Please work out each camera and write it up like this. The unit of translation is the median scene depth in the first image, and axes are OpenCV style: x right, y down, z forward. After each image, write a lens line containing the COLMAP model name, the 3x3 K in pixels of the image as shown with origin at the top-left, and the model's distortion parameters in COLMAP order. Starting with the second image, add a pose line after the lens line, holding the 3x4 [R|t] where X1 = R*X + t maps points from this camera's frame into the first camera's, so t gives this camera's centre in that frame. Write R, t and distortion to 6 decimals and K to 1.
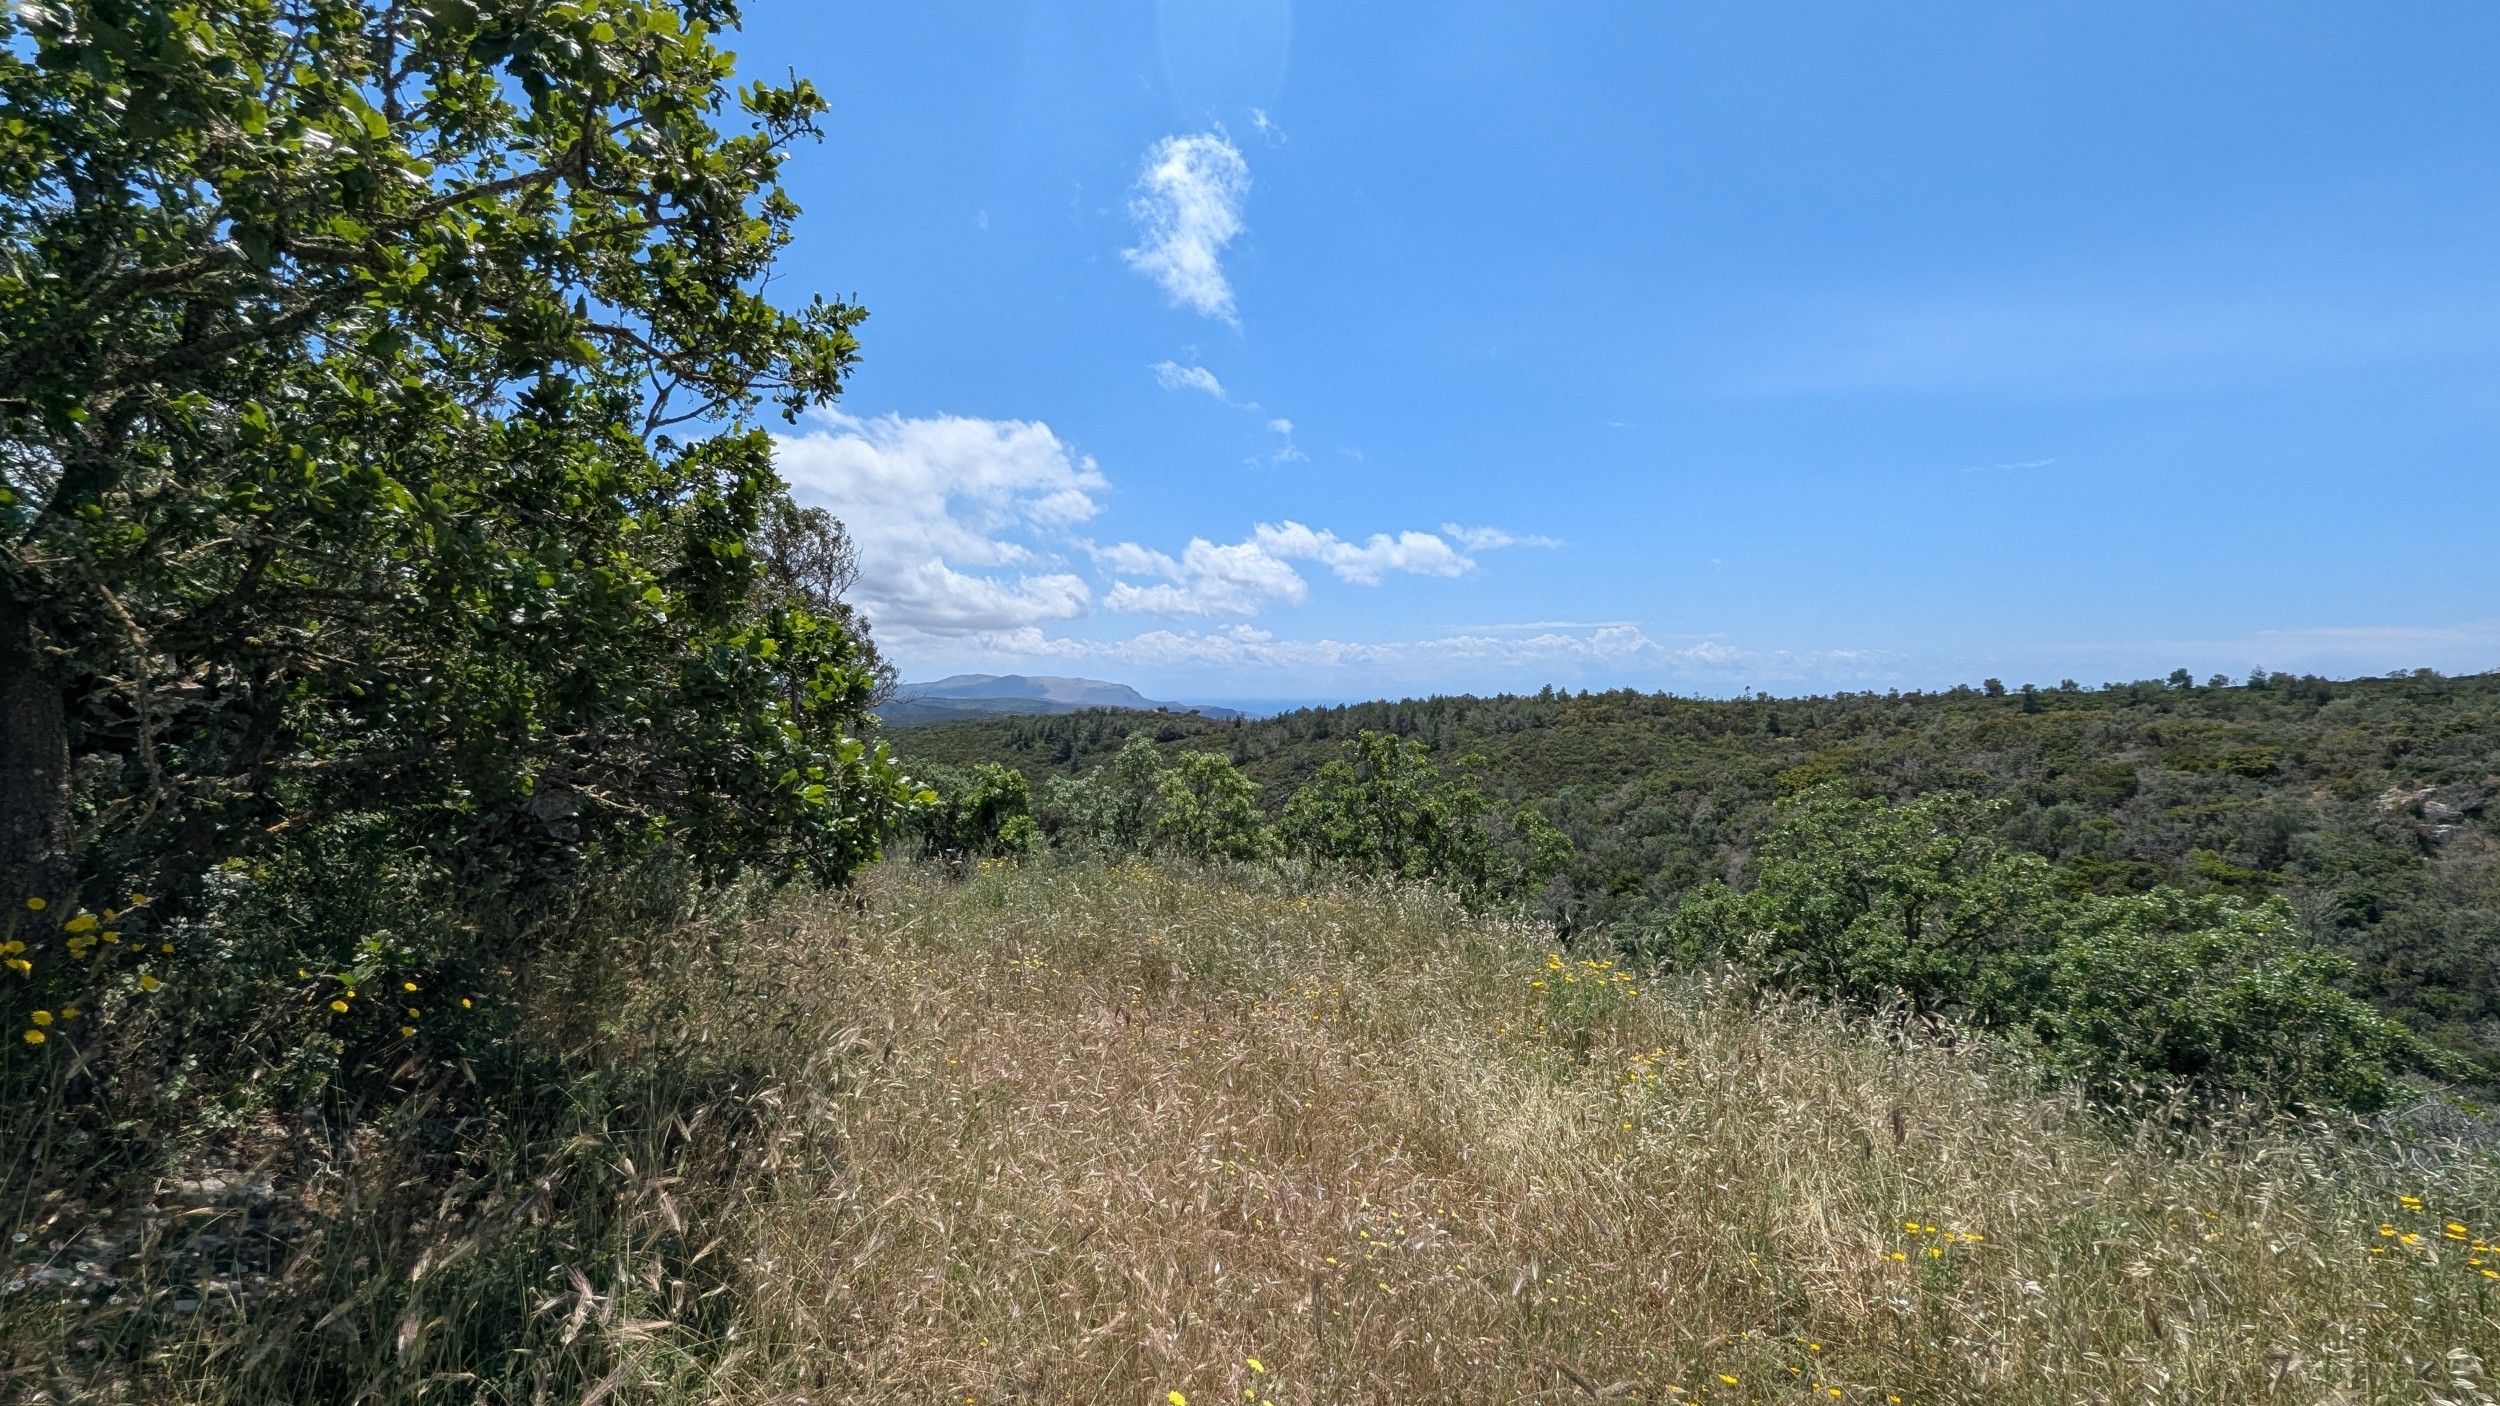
lens RADIAL K [[1047.3, 0, 1245.8], [0, 1047.3, 712.2], [0, 0, 1]] dist [0.001339, 0.000585]
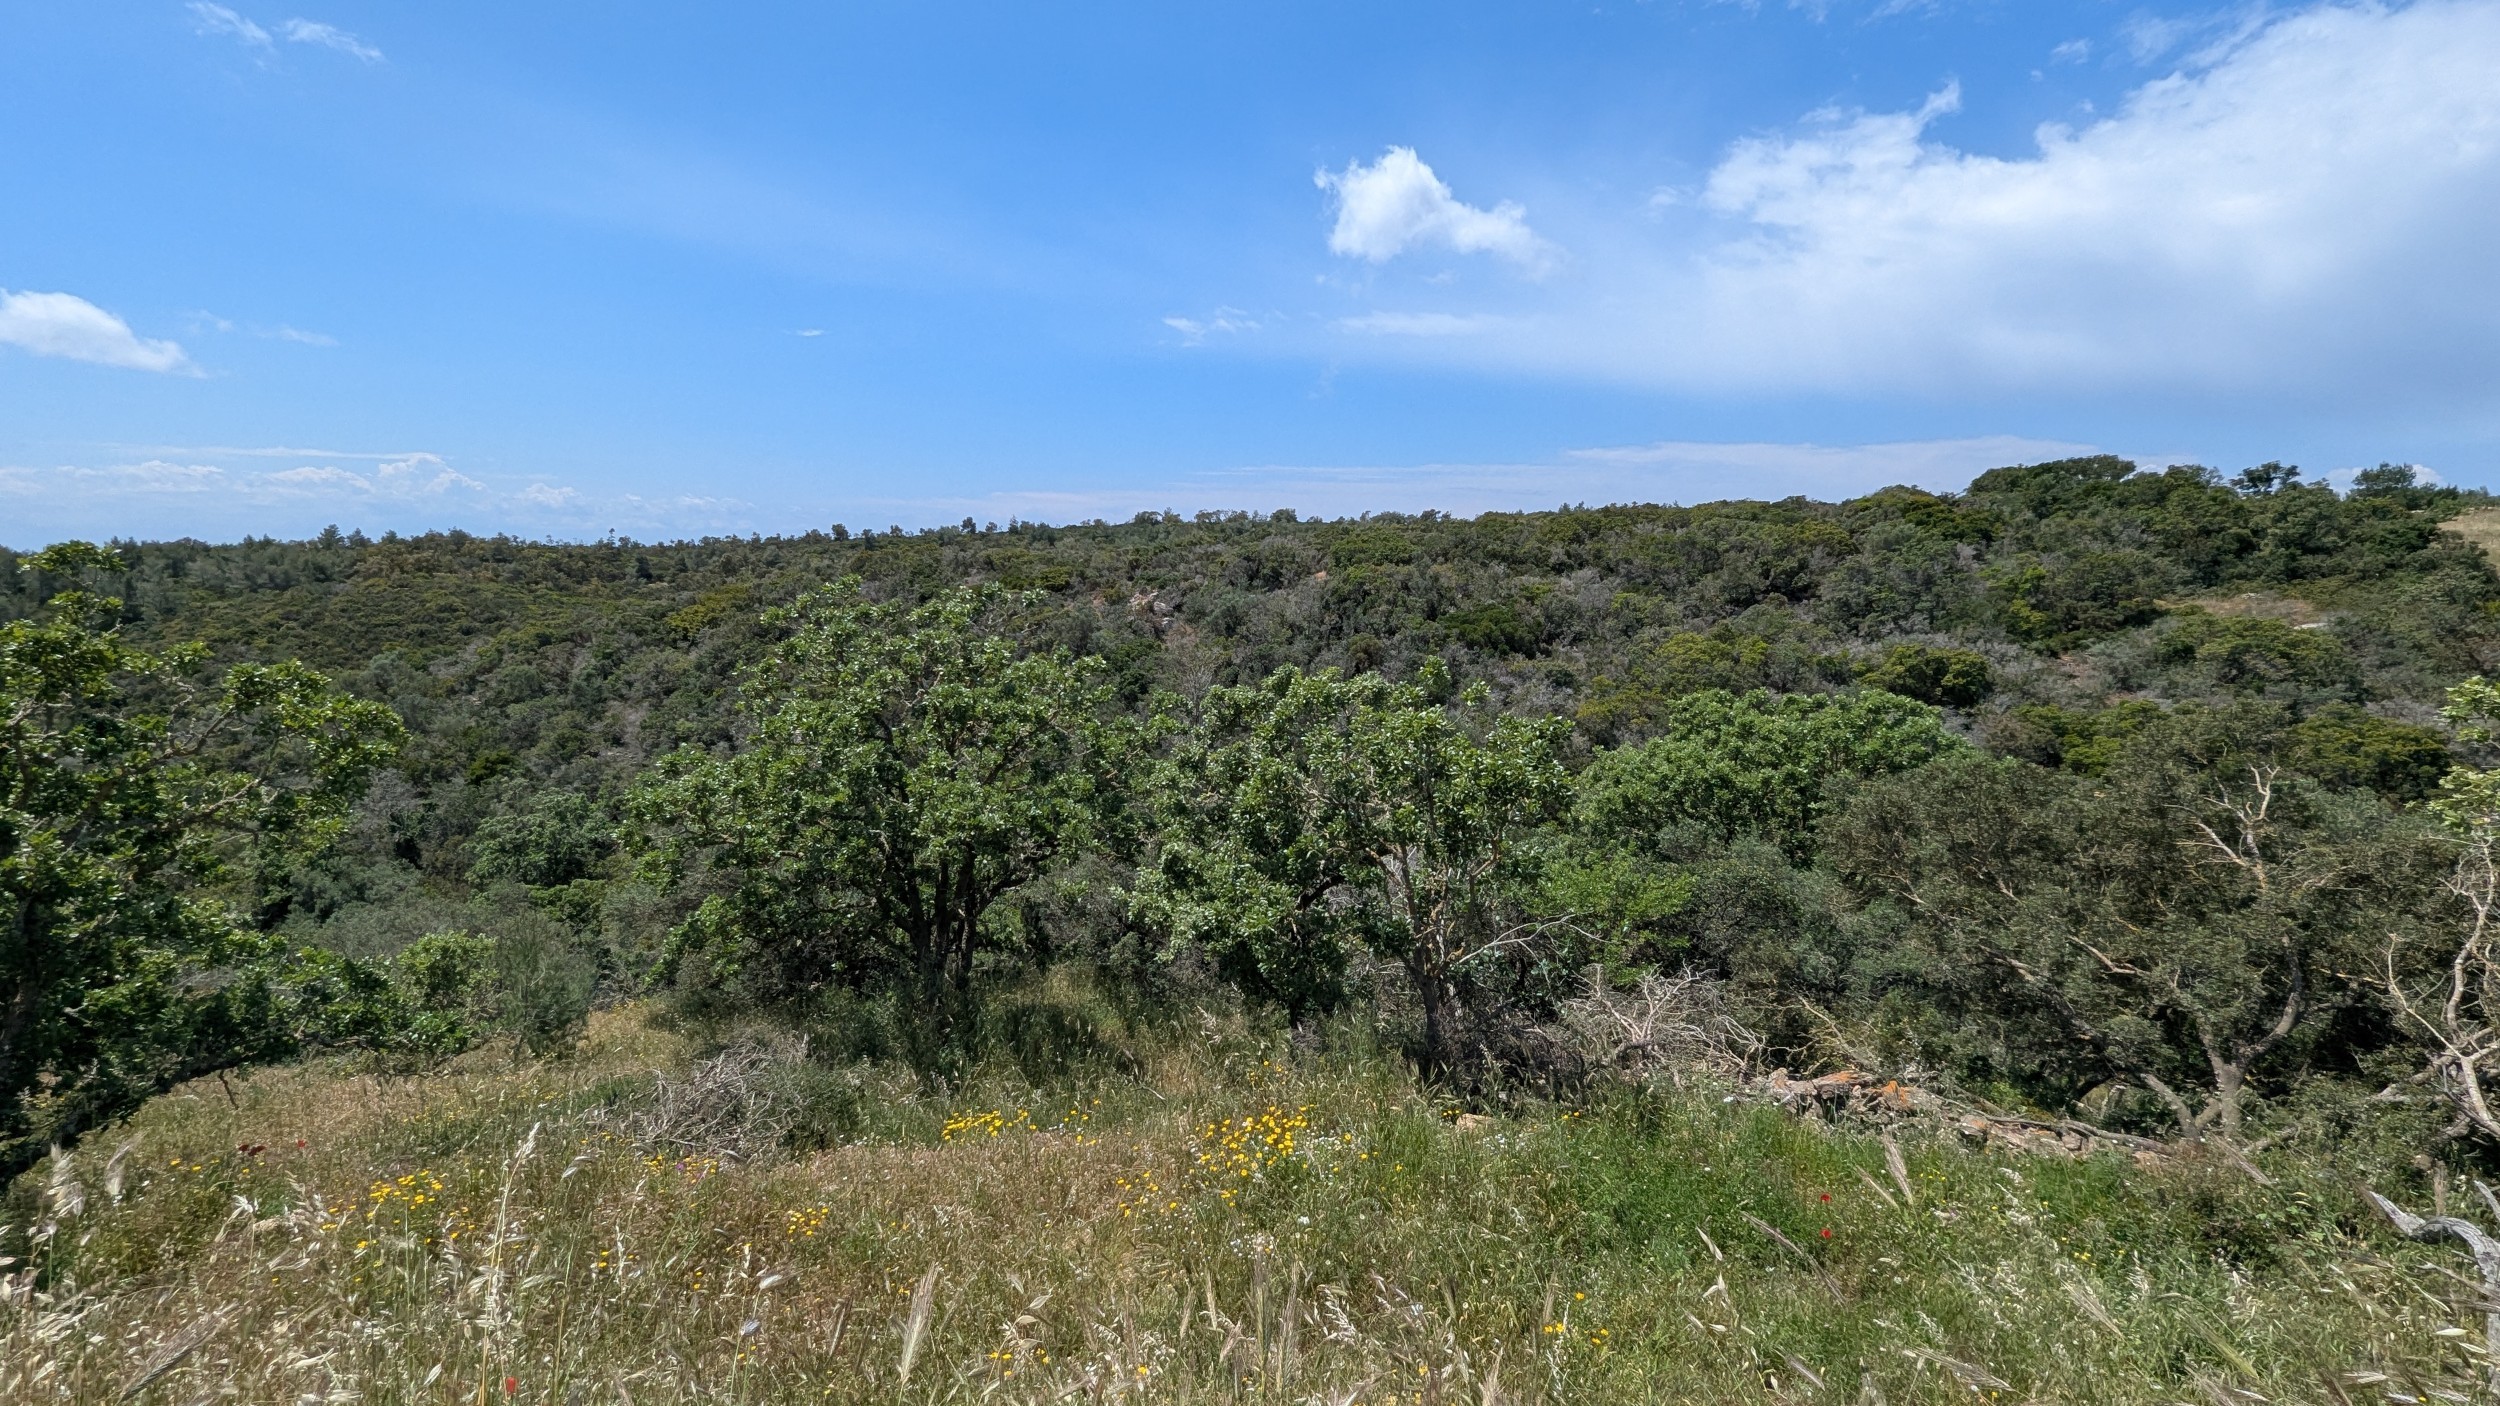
lens RADIAL K [[1047.0, 0, 1242.8], [0, 1047.0, 714.3], [0, 0, 1]] dist [-0.000978, 0.001496]
pose [[0.550043, -0.140038, 0.823312, 0.042106], [0.019219, 0.987703, 0.155159, 0.018066], [-0.834915, -0.069521, 0.545970, 0.135981]]
